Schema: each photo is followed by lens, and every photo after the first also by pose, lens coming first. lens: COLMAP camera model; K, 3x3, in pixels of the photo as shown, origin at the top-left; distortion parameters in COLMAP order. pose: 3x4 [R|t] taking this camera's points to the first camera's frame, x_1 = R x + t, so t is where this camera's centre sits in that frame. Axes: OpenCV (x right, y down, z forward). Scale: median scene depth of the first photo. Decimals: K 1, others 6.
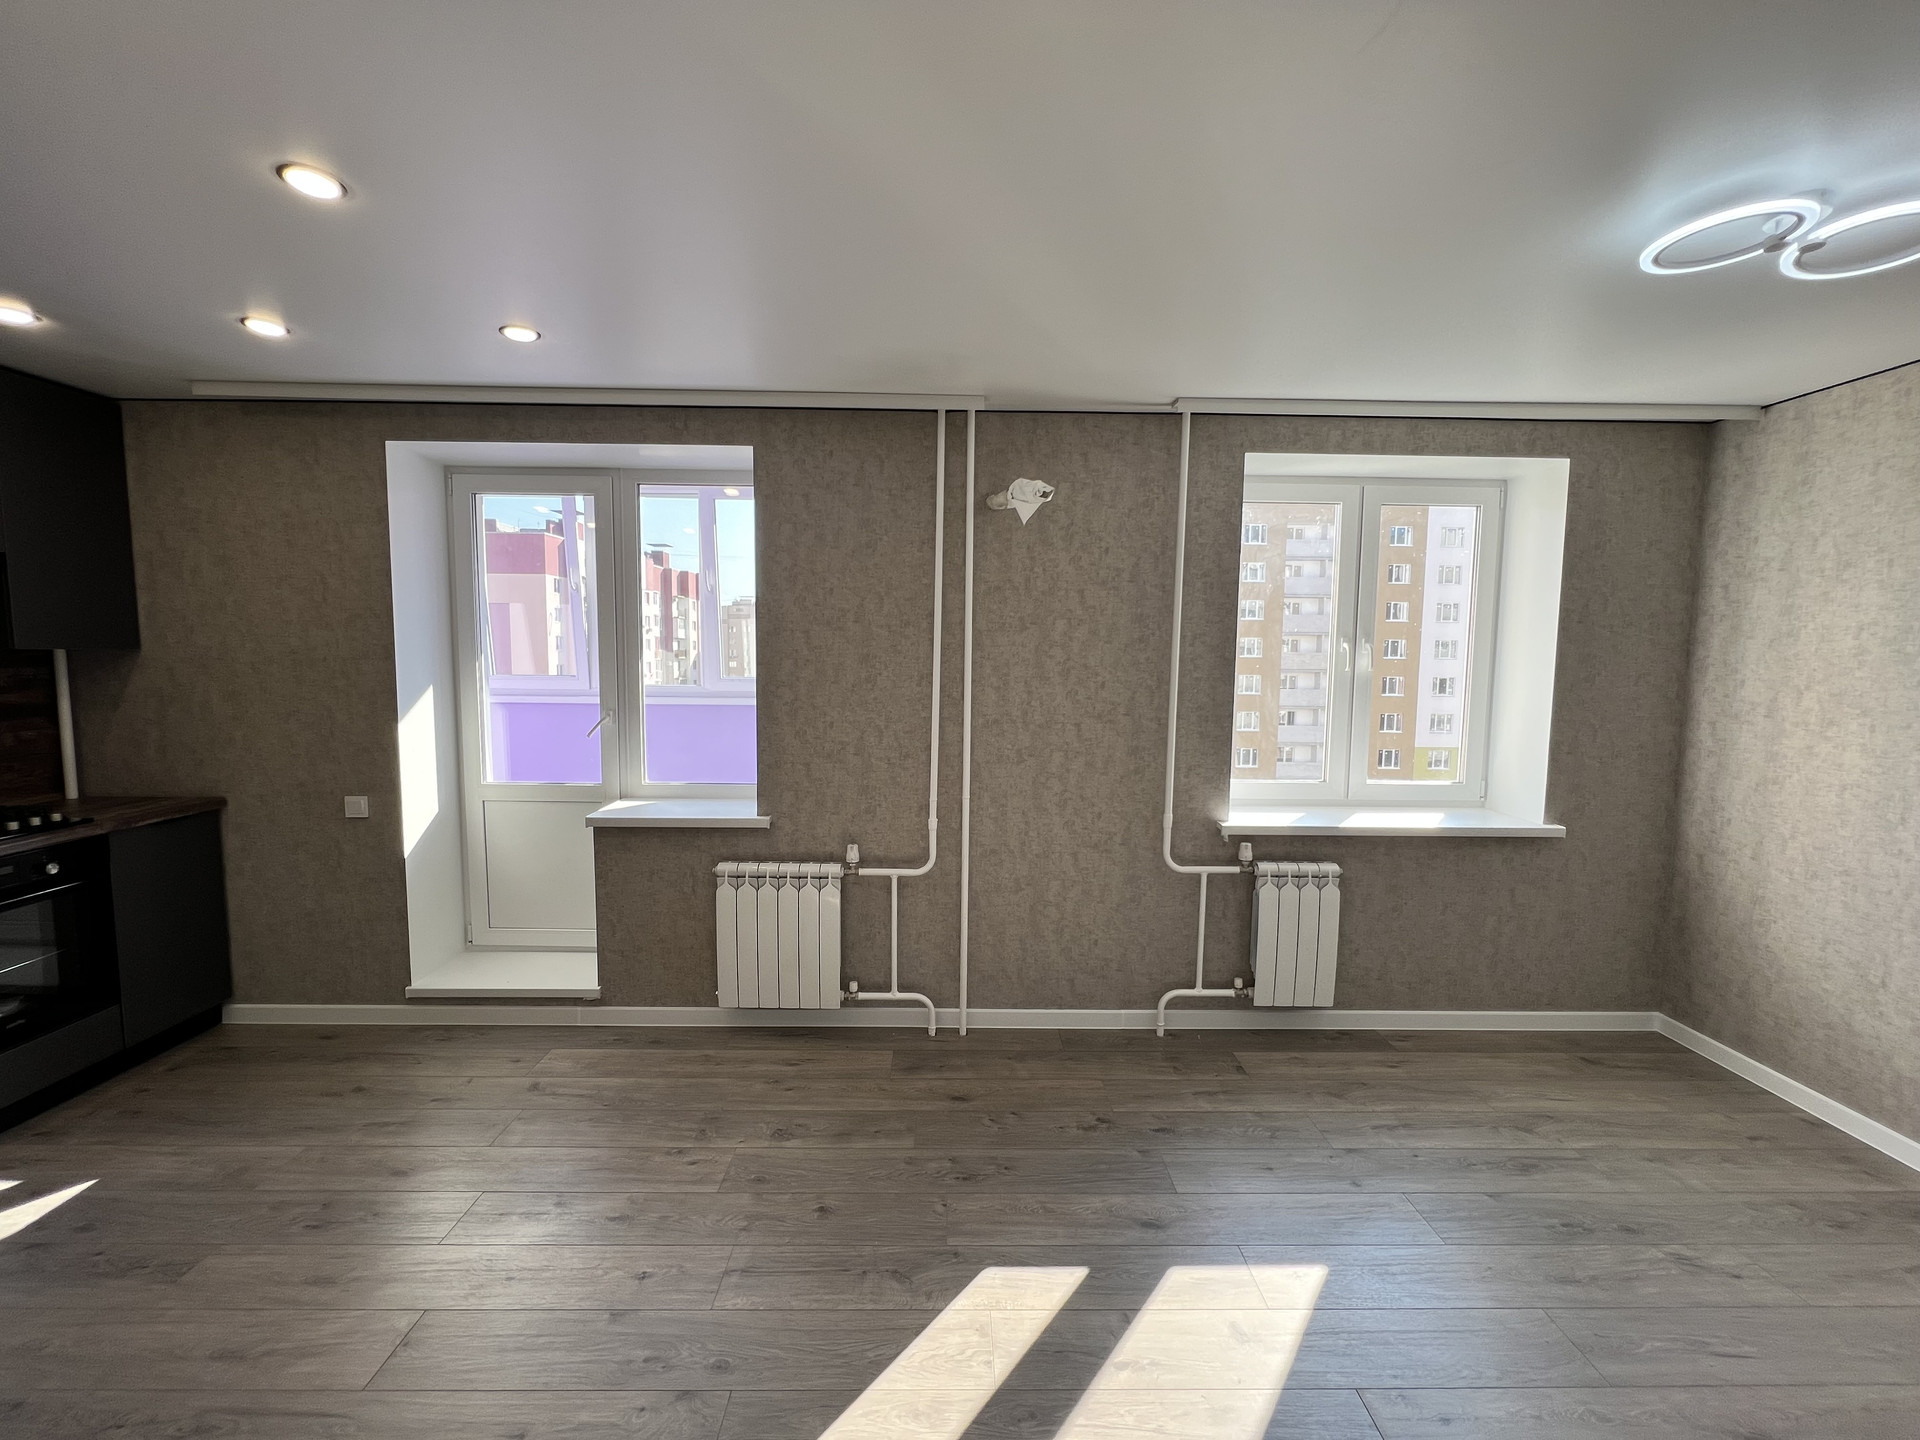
lens RADIAL K [[769.8, 0, 958.6], [0, 769.8, 715.2], [0, 0, 1]] dist [-0.004028, 0.000561]
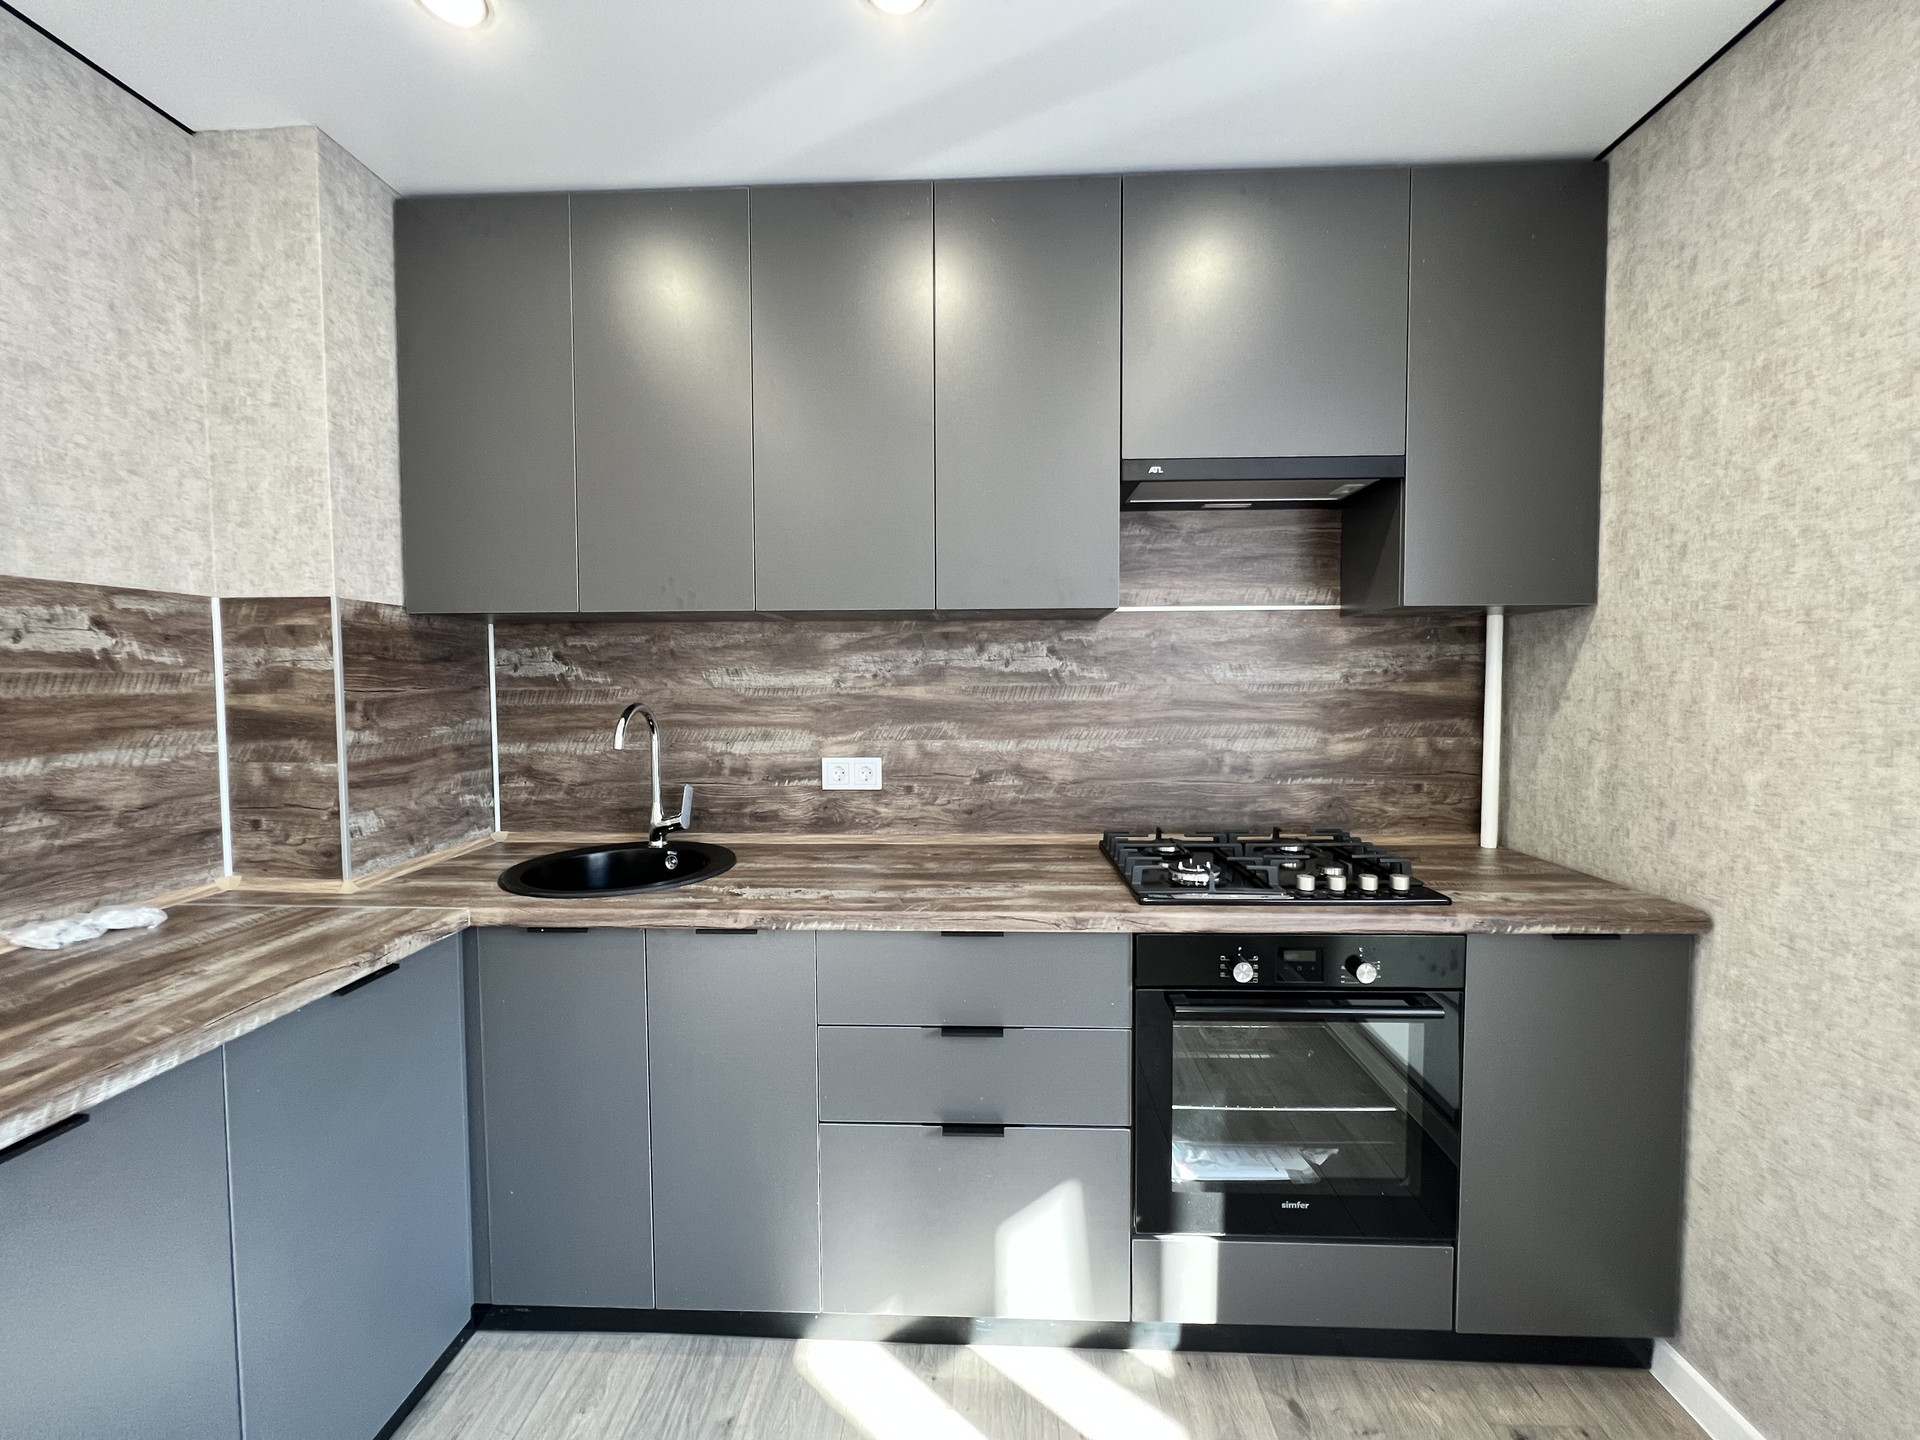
lens RADIAL K [[769.8, 0, 958.6], [0, 769.8, 715.2], [0, 0, 1]] dist [-0.004028, 0.000561]
pose [[-0.054880, 0.036735, -0.997817, -0.487759], [-0.079069, 0.996025, 0.041018, 0.006869], [0.995357, 0.081147, -0.051758, 0.577302]]
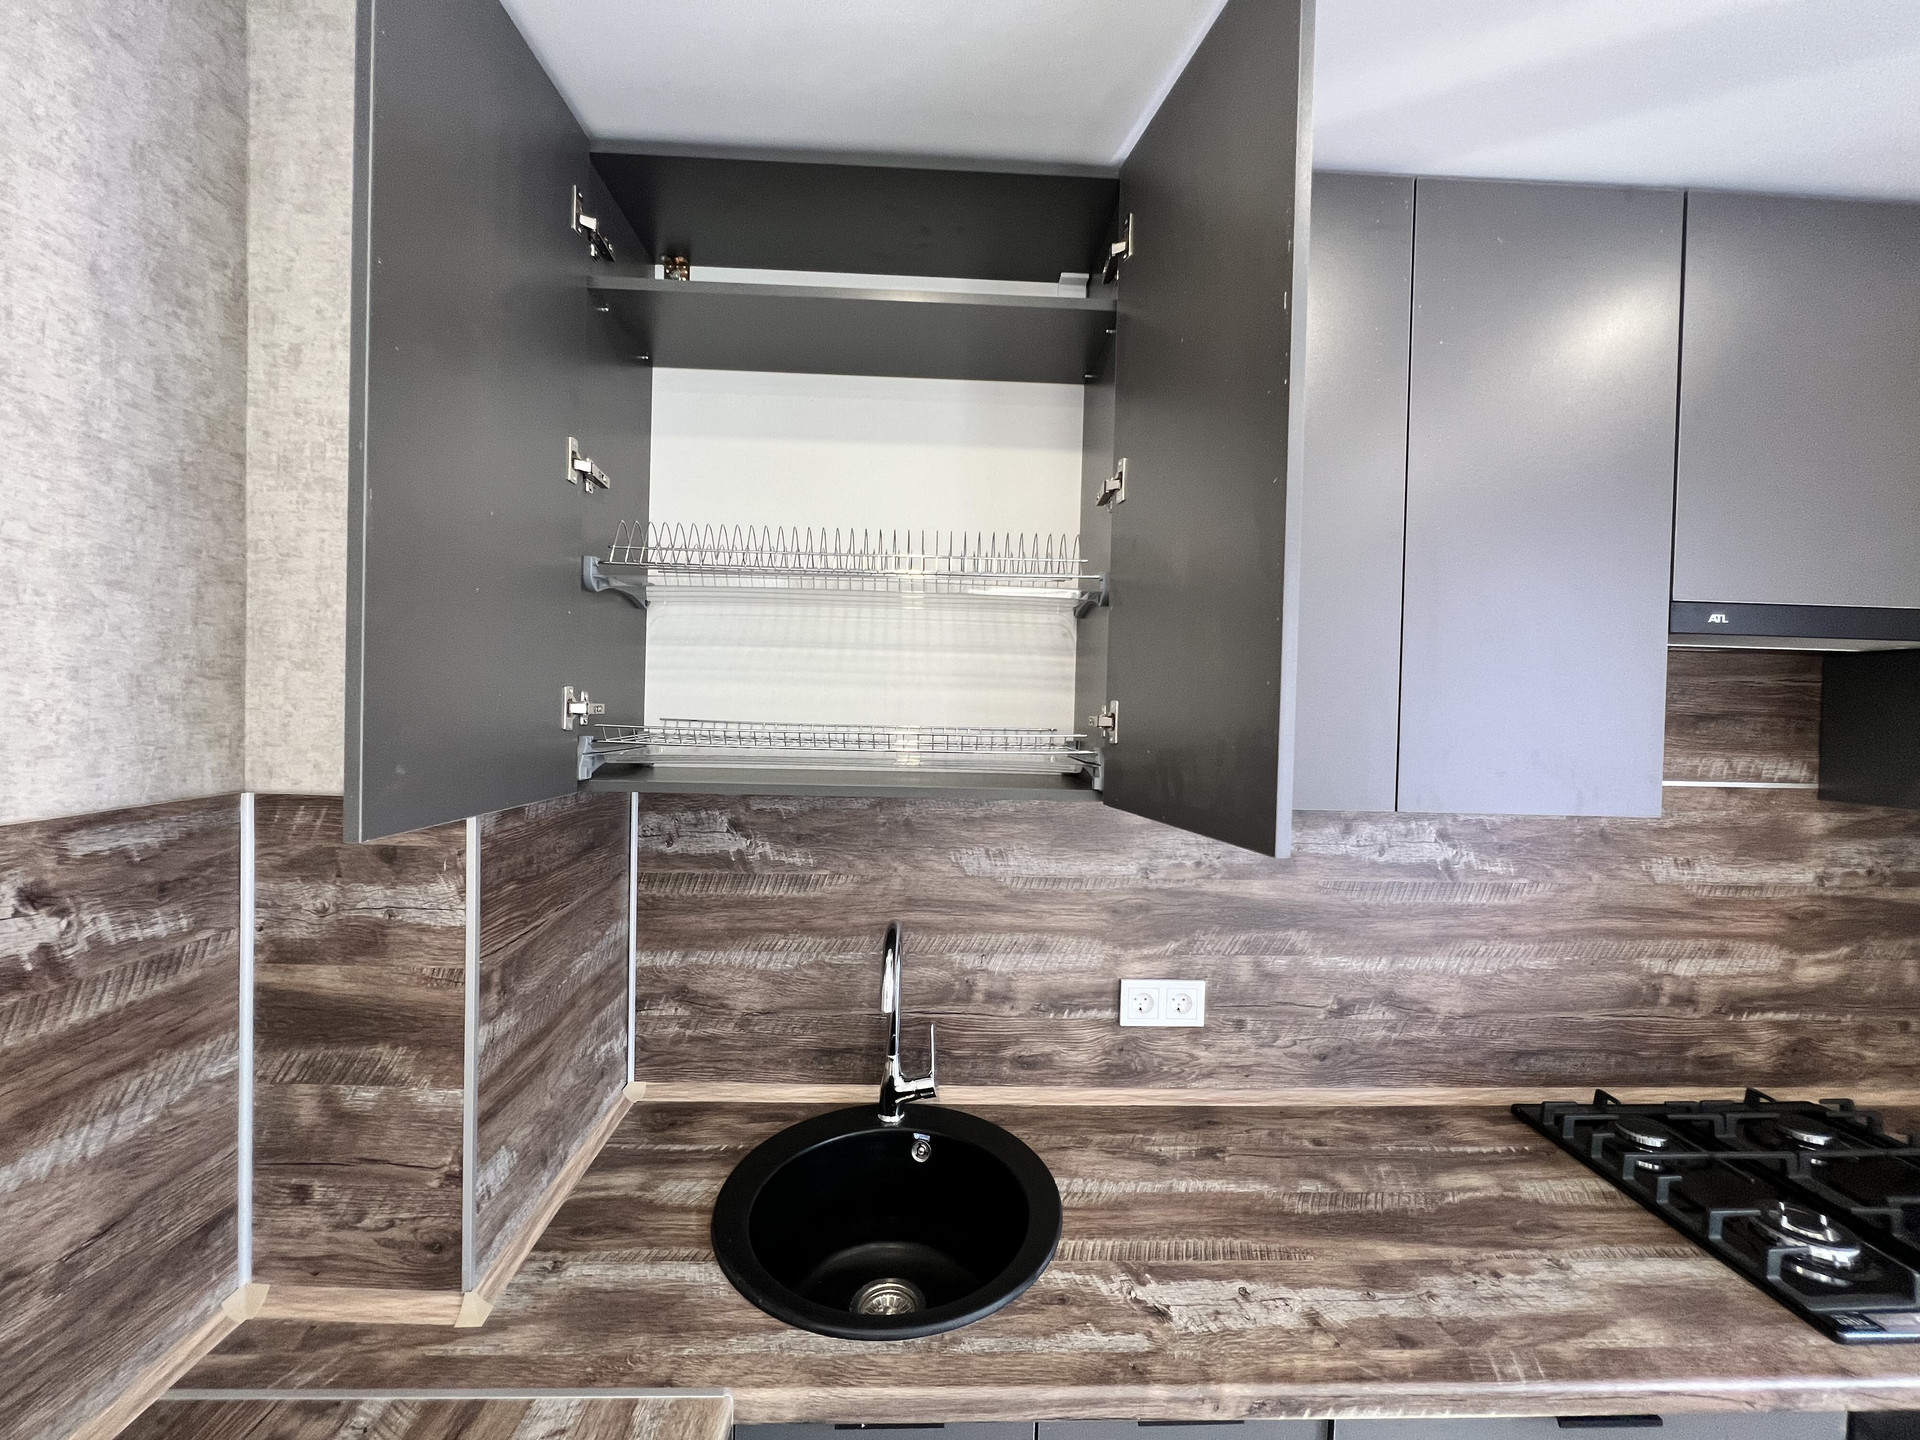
lens RADIAL K [[769.8, 0, 958.6], [0, 769.8, 715.2], [0, 0, 1]] dist [-0.004028, 0.000561]
pose [[0.023314, 0.011017, -0.999667, -0.685732], [-0.107933, 0.994122, 0.008438, -0.073317], [0.993885, 0.107700, 0.024366, 0.298580]]
